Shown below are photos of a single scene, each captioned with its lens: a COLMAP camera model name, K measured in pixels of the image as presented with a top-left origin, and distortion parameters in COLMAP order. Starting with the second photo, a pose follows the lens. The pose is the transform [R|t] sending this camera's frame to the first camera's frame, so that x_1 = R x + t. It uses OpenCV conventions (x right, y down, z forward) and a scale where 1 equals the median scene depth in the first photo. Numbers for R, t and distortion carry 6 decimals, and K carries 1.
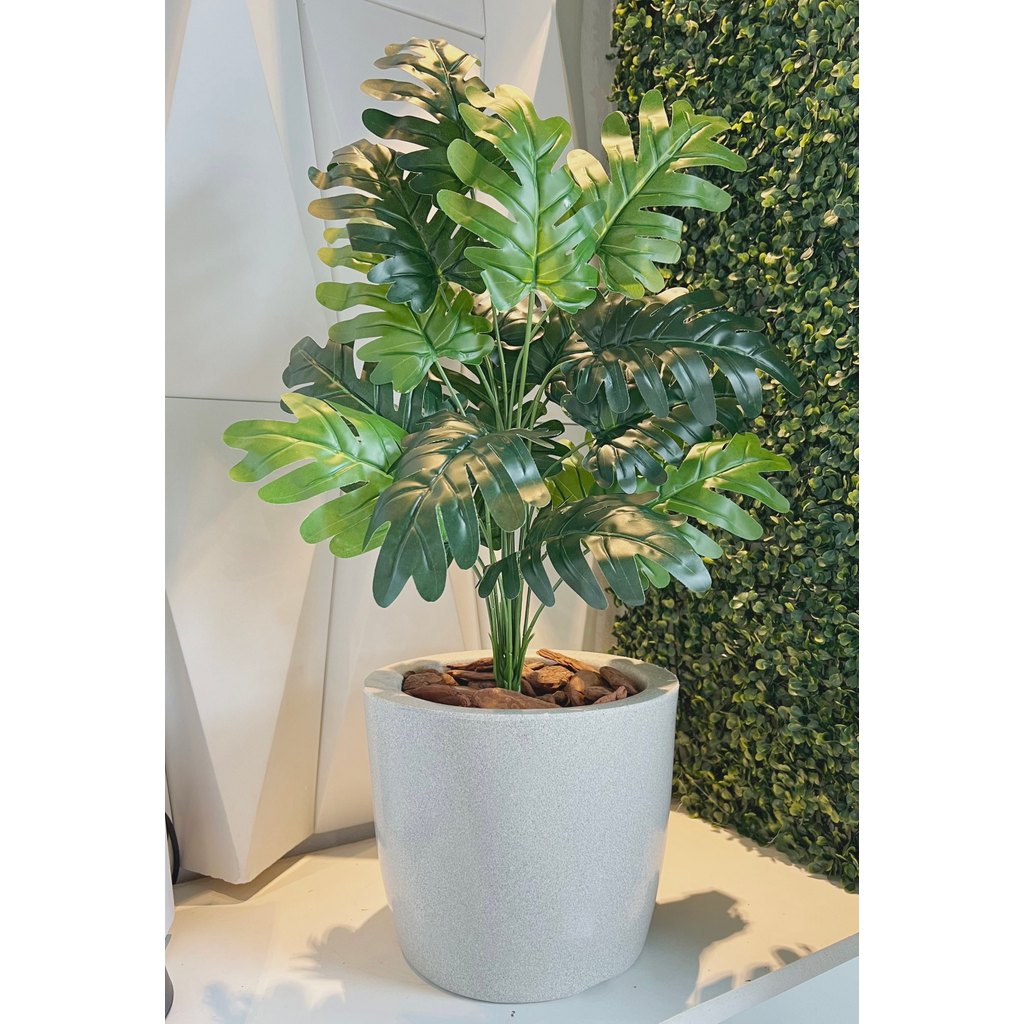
lens RADIAL K [[825.8, 0, 523.0], [0, 825.8, 521.0], [0, 0, 1]] dist [0.044836, -0.044378]
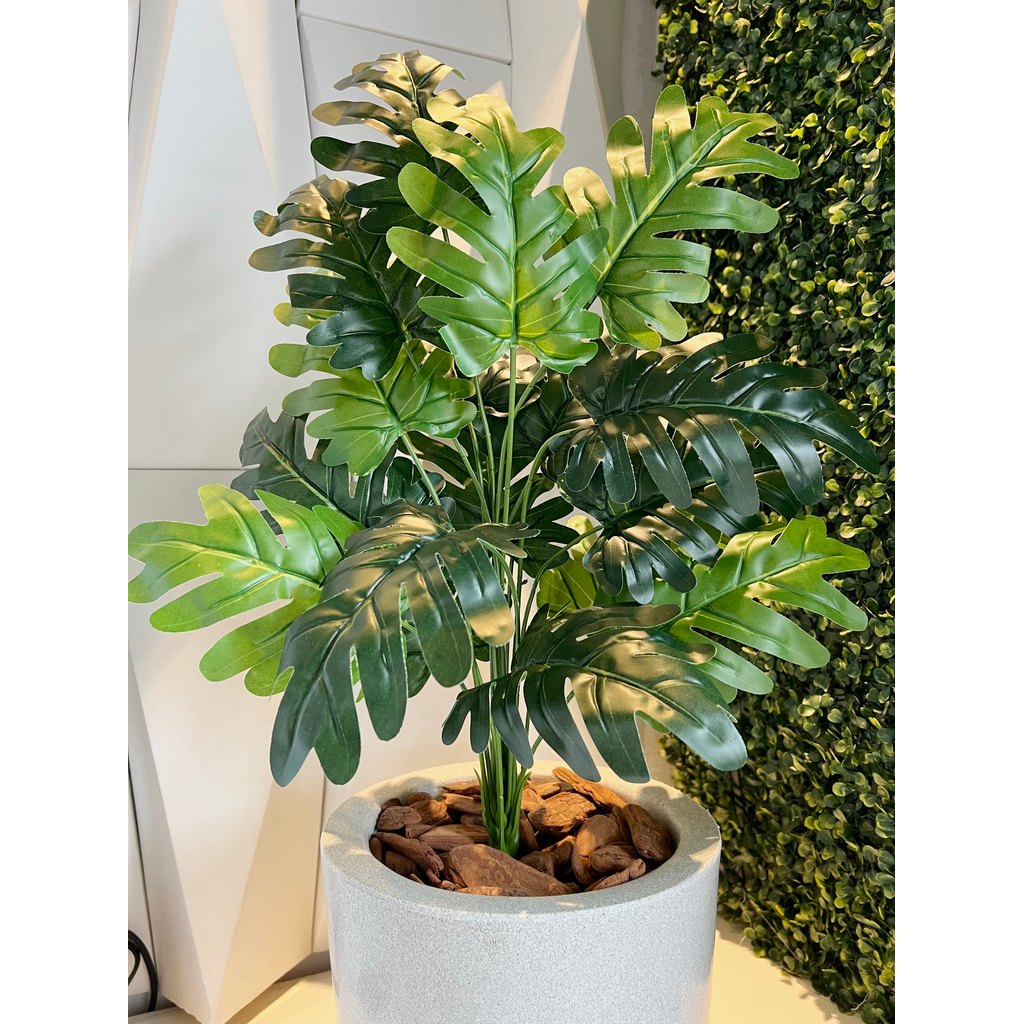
lens RADIAL K [[779.0, 0, 495.3], [0, 779.0, 512.7], [0, 0, 1]] dist [0.049713, -0.062577]
pose [[0.988575, -0.007799, -0.150527, 0.085564], [0.002772, 0.999432, -0.033579, -0.077639], [0.150703, 0.032778, 0.988035, 0.219586]]
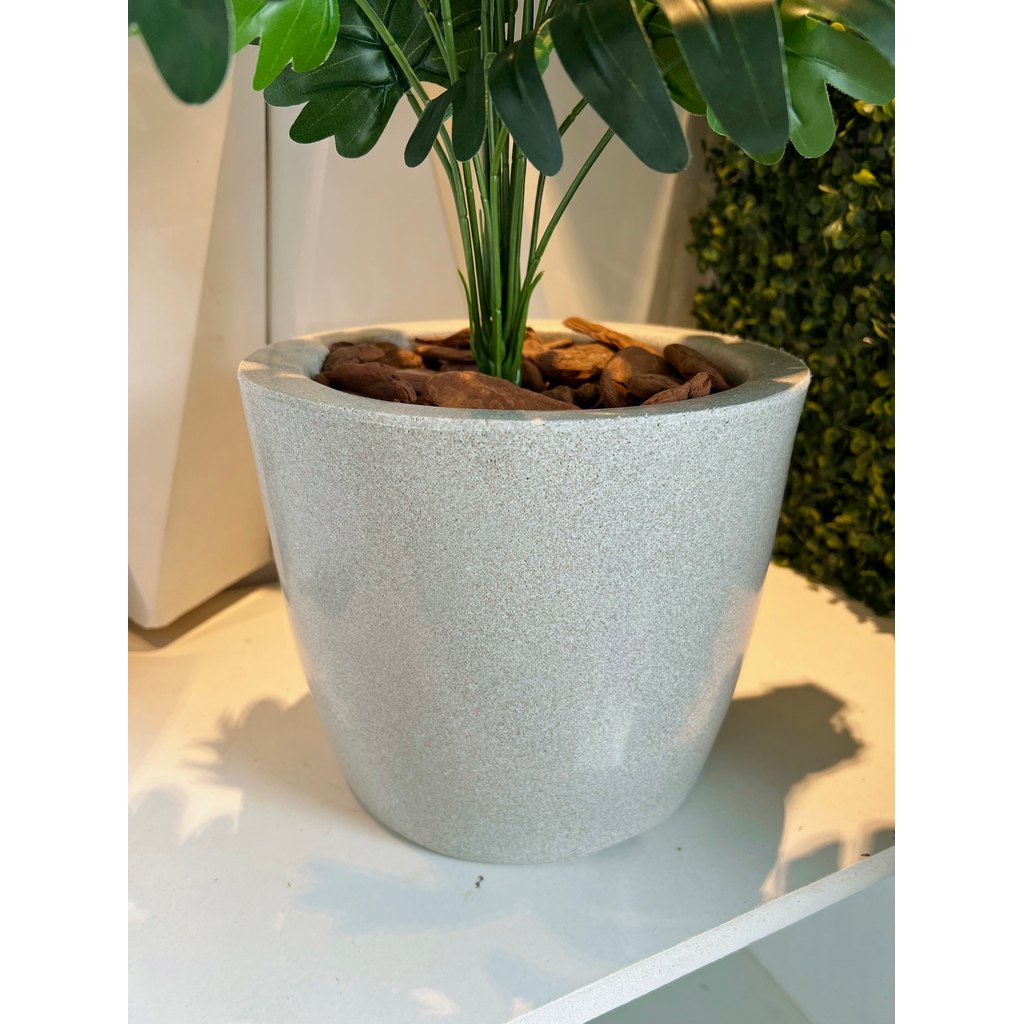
lens RADIAL K [[825.8, 0, 523.0], [0, 825.8, 521.0], [0, 0, 1]] dist [0.044836, -0.044378]
pose [[0.995624, 0.047160, -0.080673, 0.046625], [-0.016661, 0.939061, 0.343346, 0.093593], [0.091949, -0.340499, 0.935738, 0.401682]]
